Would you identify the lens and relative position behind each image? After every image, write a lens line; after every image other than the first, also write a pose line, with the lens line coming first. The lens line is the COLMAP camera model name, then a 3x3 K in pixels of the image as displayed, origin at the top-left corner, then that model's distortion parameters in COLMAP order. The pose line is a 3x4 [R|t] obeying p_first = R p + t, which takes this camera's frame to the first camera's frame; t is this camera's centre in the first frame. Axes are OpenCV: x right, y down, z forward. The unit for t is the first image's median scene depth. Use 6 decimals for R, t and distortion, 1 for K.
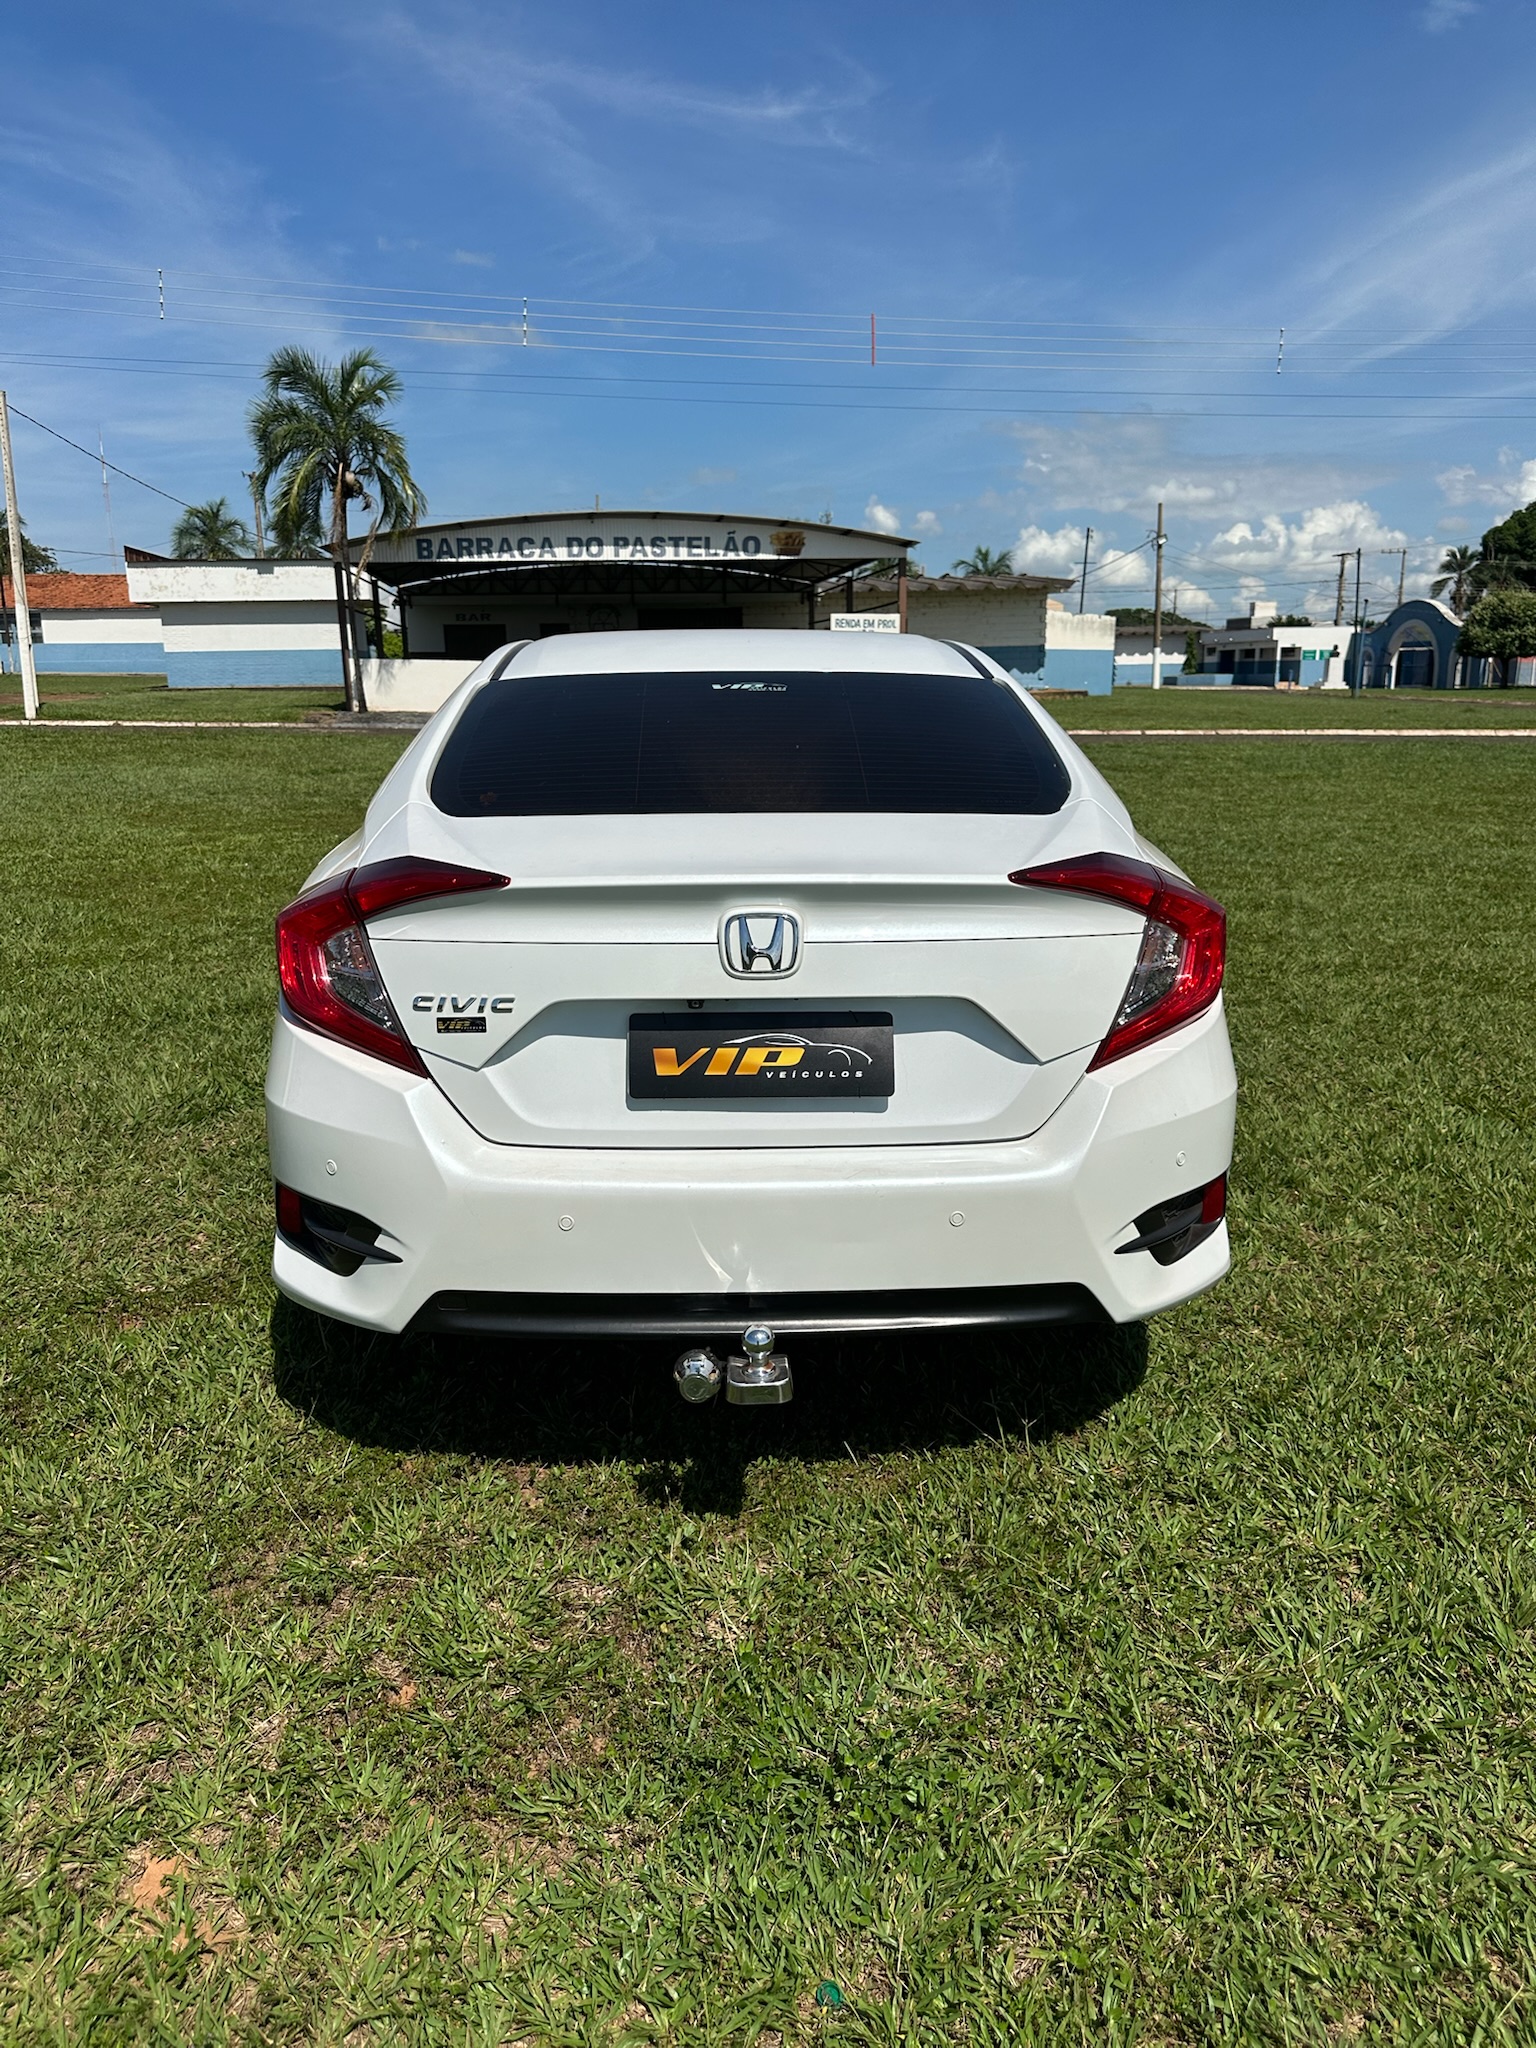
lens RADIAL K [[1453.9, 0, 728.6], [0, 1453.9, 1058.5], [0, 0, 1]] dist [0.051583, -0.047926]
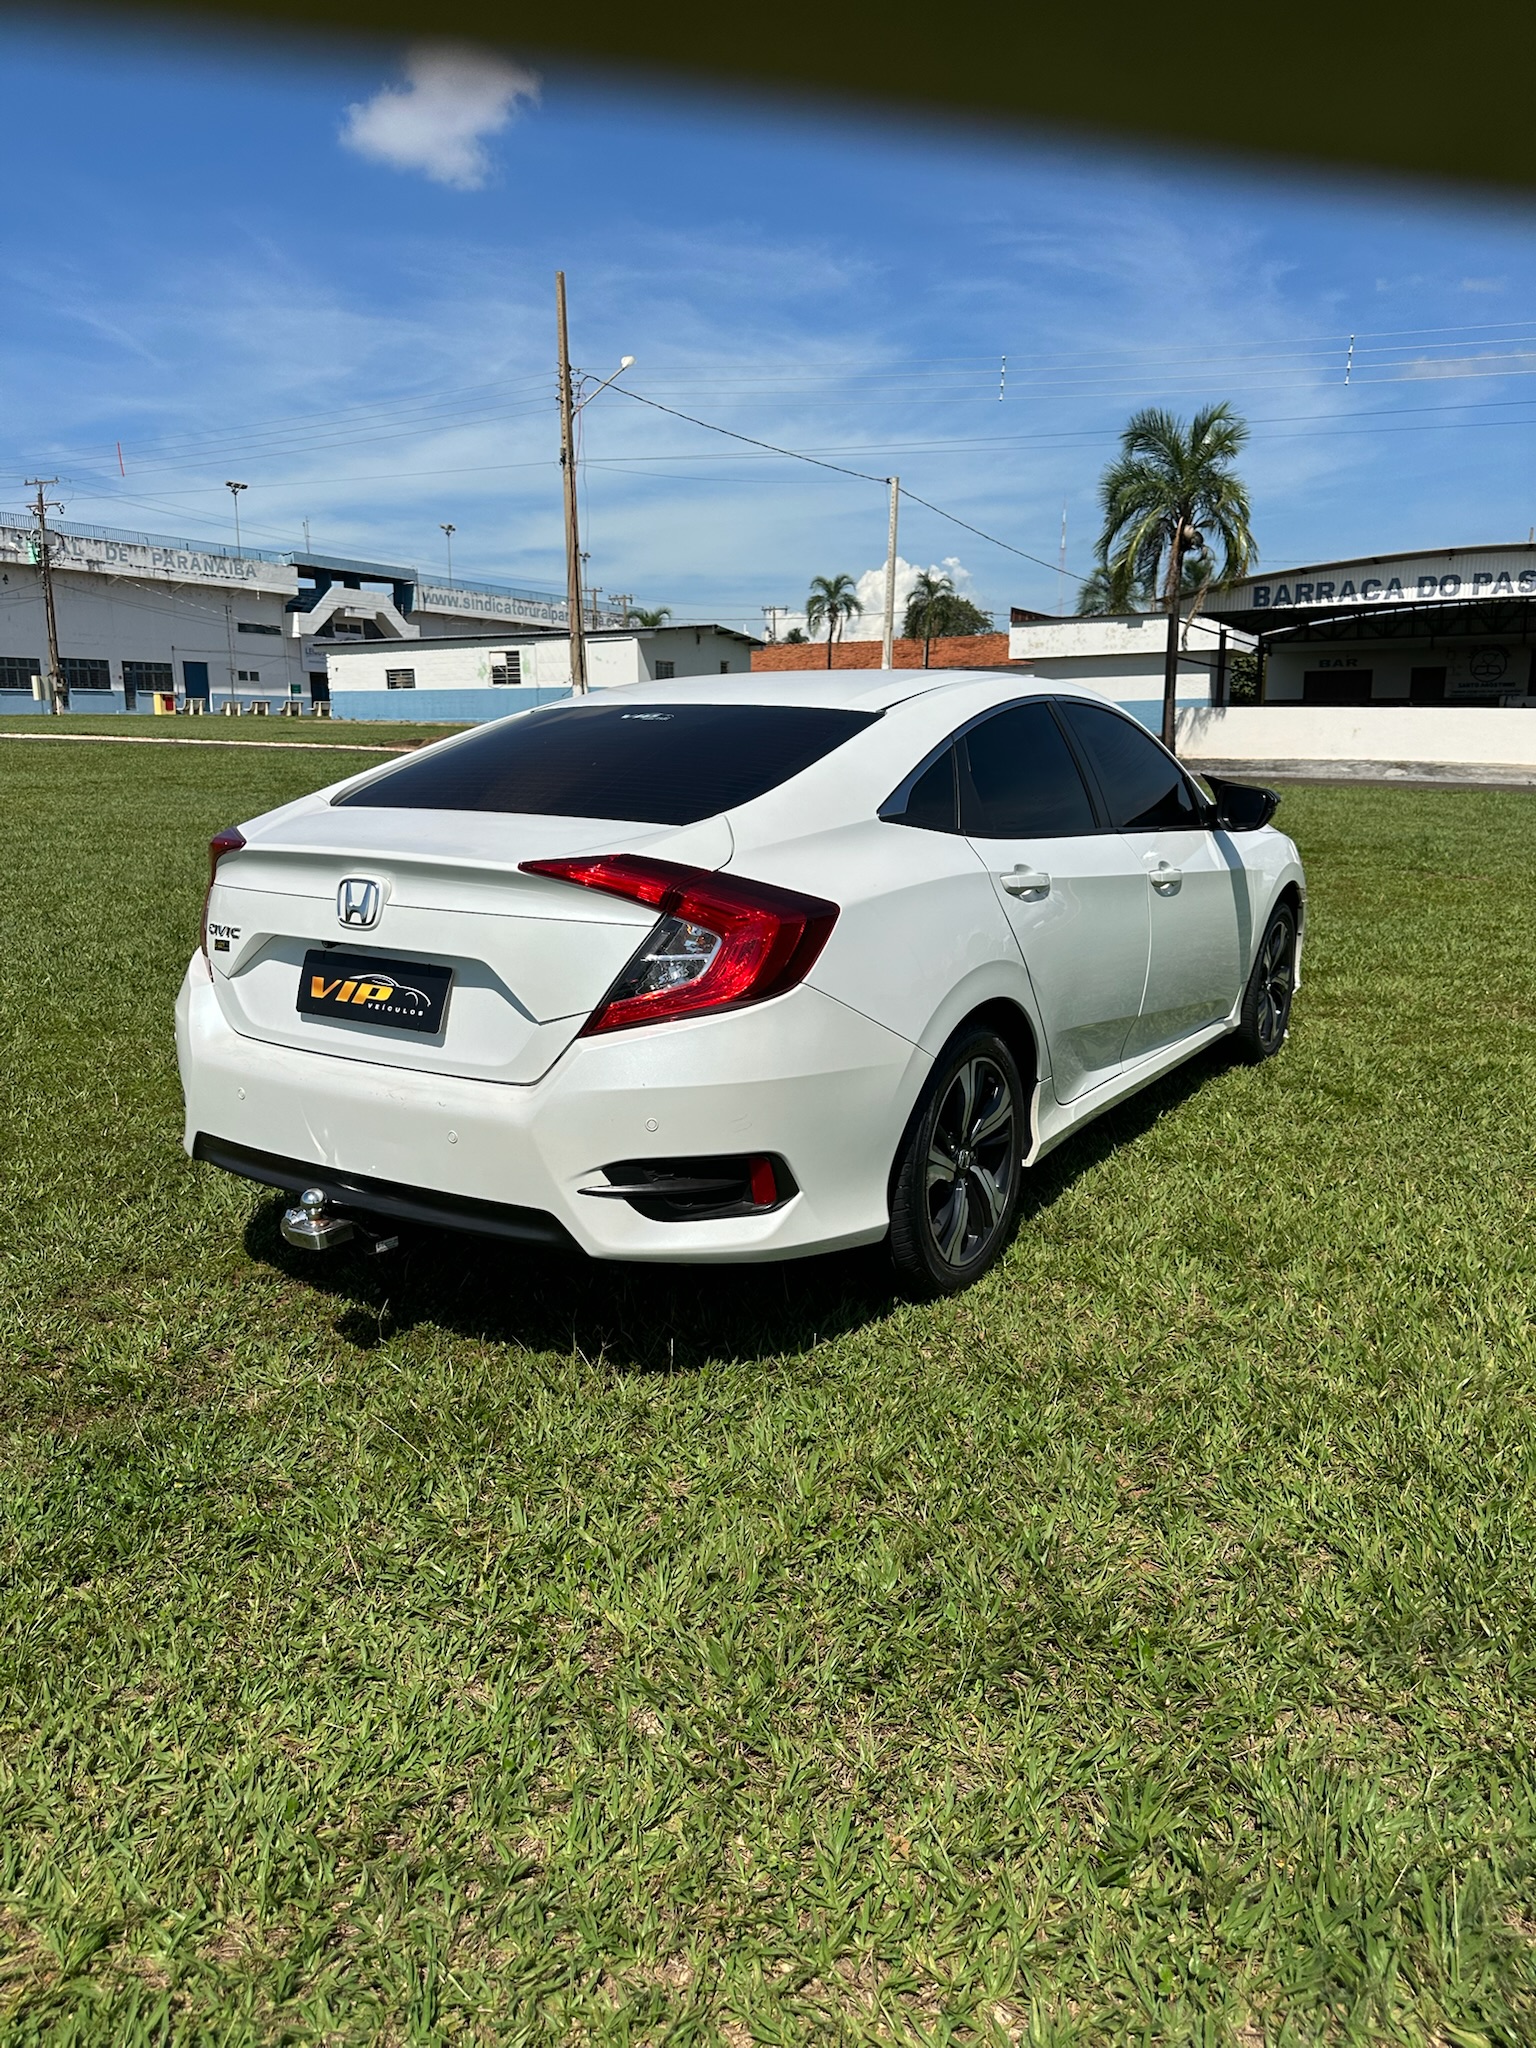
lens RADIAL K [[1441.5, 0, 738.4], [0, 1441.5, 1086.3], [0, 0, 1]] dist [0.012848, -0.000489]
pose [[0.826541, 0.142532, -0.544532, 0.079580], [-0.148770, 0.988325, 0.032879, -0.000693], [0.542860, 0.053834, 0.838096, 0.007603]]
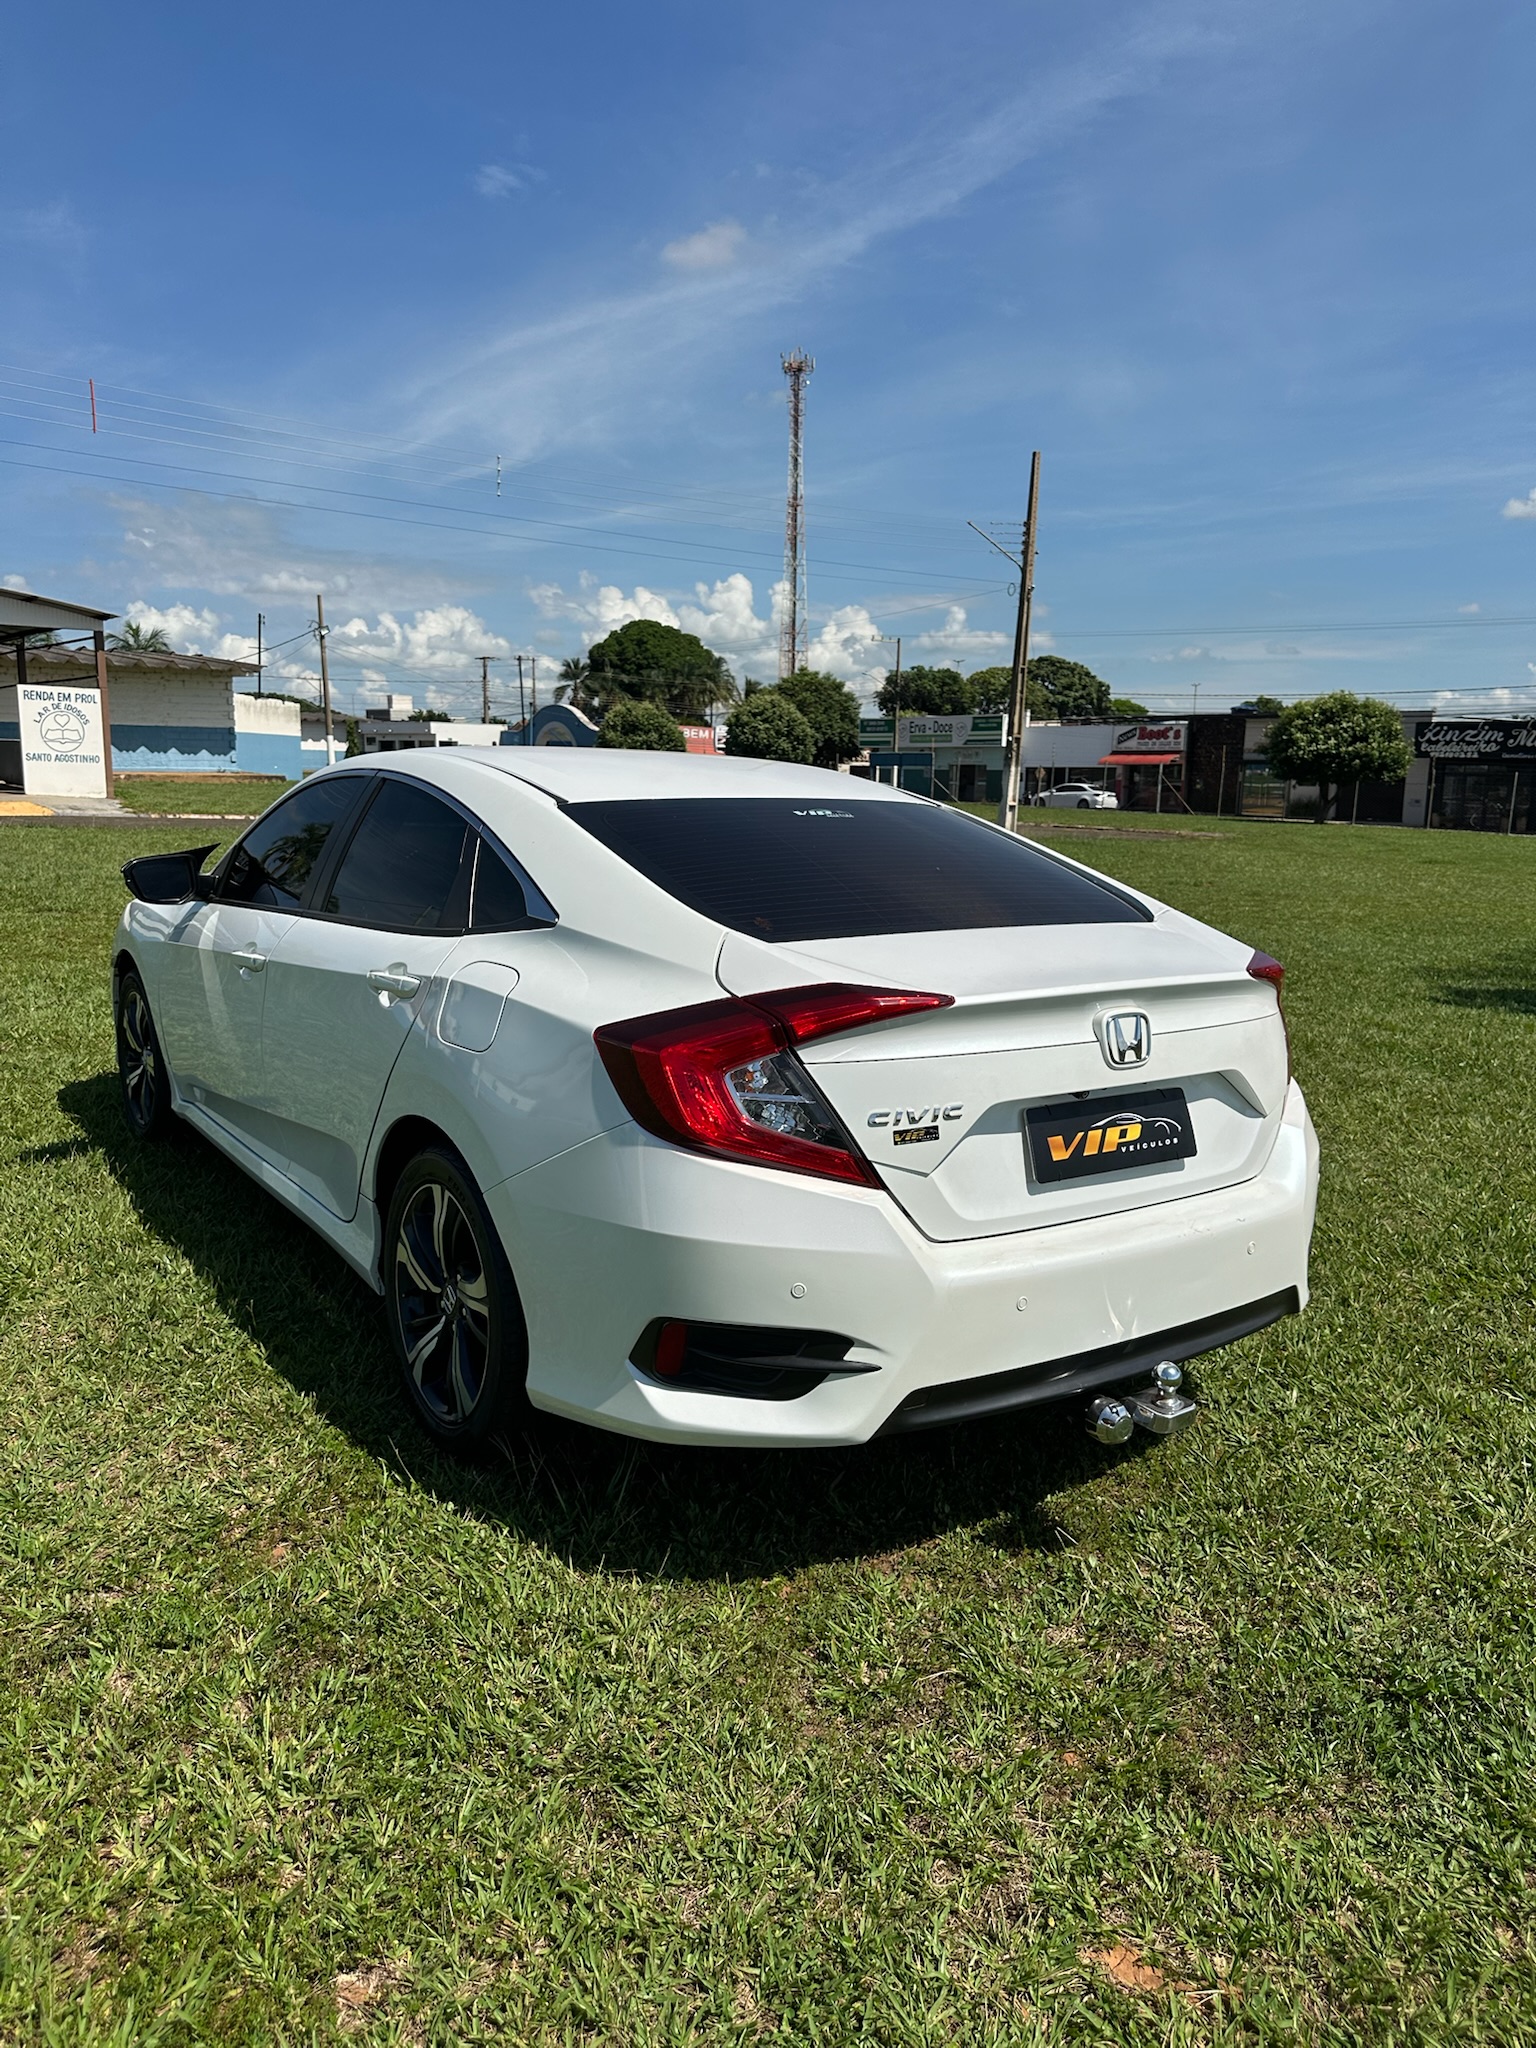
lens RADIAL K [[1433.4, 0, 704.7], [0, 1433.4, 1064.0], [0, 0, 1]] dist [0.223773, -0.385280]
pose [[0.853182, -0.085652, 0.514533, -0.067186], [0.111604, 0.993558, -0.019665, -0.005616], [-0.509535, 0.074201, 0.857245, 0.012462]]
